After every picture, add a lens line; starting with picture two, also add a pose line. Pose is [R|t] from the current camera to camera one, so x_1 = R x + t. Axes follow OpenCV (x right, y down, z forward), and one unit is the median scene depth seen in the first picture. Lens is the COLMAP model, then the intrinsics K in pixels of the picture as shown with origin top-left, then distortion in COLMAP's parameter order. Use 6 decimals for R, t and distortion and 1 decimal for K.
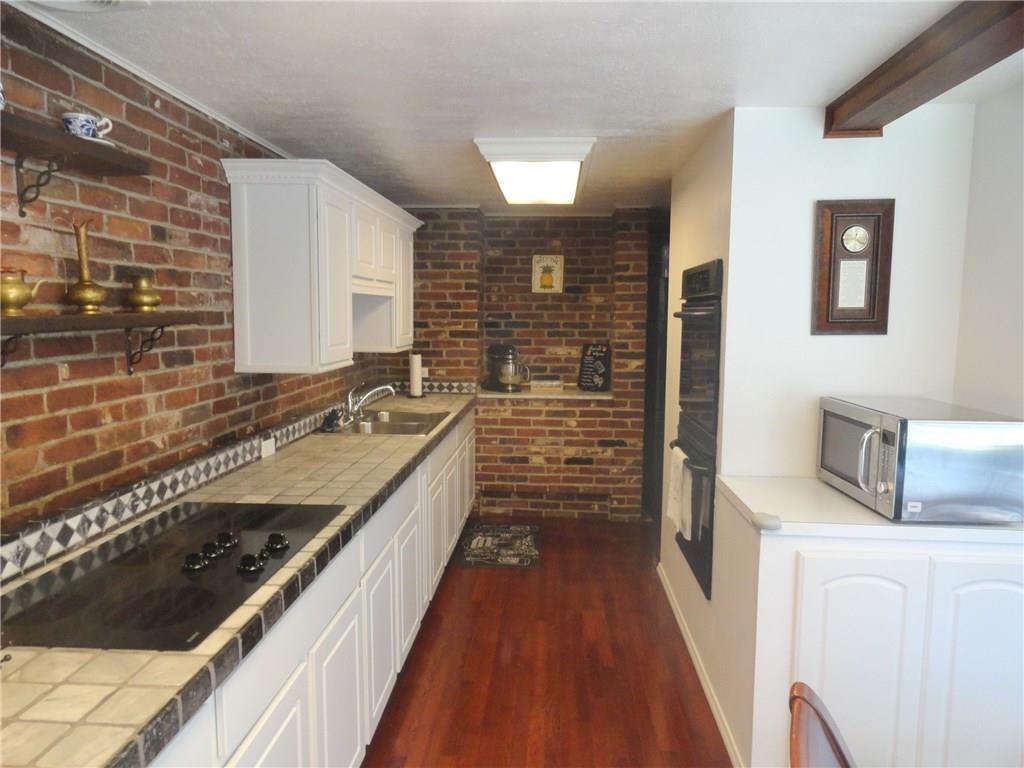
lens RADIAL K [[707.8, 0, 505.8], [0, 707.8, 388.8], [0, 0, 1]] dist [-0.000305, 0.008085]
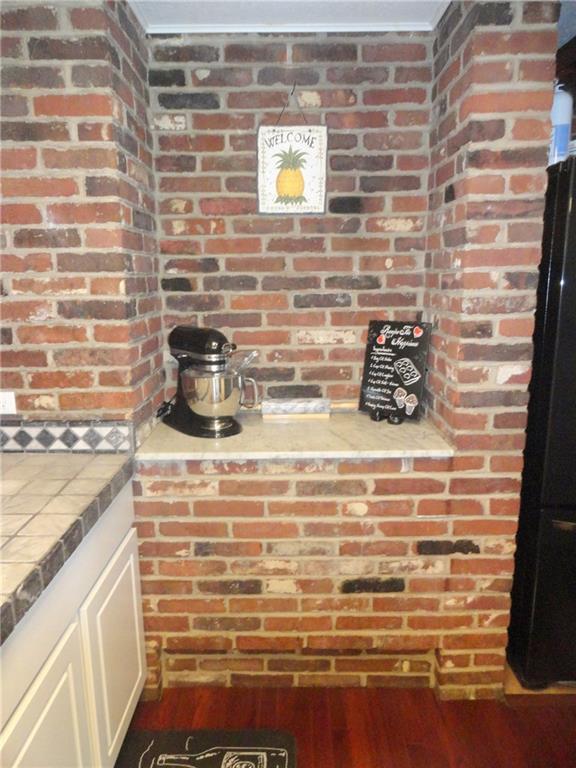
lens RADIAL K [[530.8, 0, 287.0], [0, 530.8, 383.1], [0, 0, 1]] dist [-0.000305, 0.008085]
pose [[0.997333, -0.031687, 0.065749, 0.030456], [0.025205, 0.994949, 0.097170, -0.061245], [-0.068496, -0.095254, 0.993094, 0.678166]]
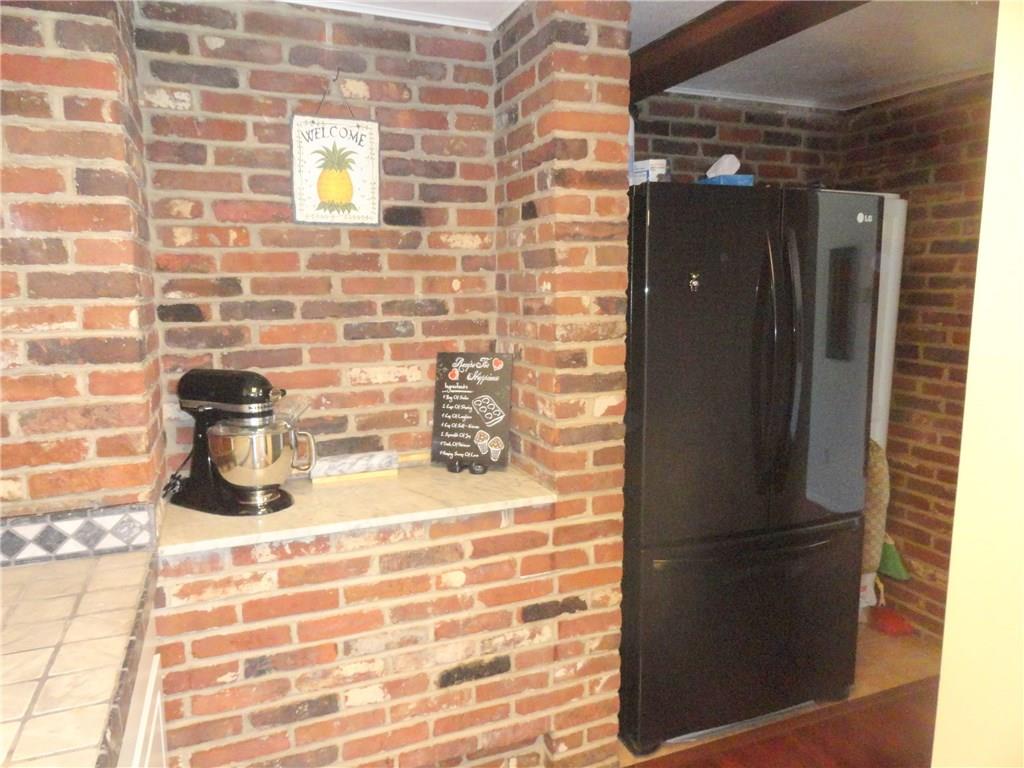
lens RADIAL K [[707.8, 0, 509.8], [0, 707.8, 385.4], [0, 0, 1]] dist [-0.000305, 0.008085]
pose [[0.896450, -0.076607, 0.436473, -0.031864], [0.062661, 0.996961, 0.046285, -0.064885], [-0.438692, -0.014143, 0.898526, 0.656947]]
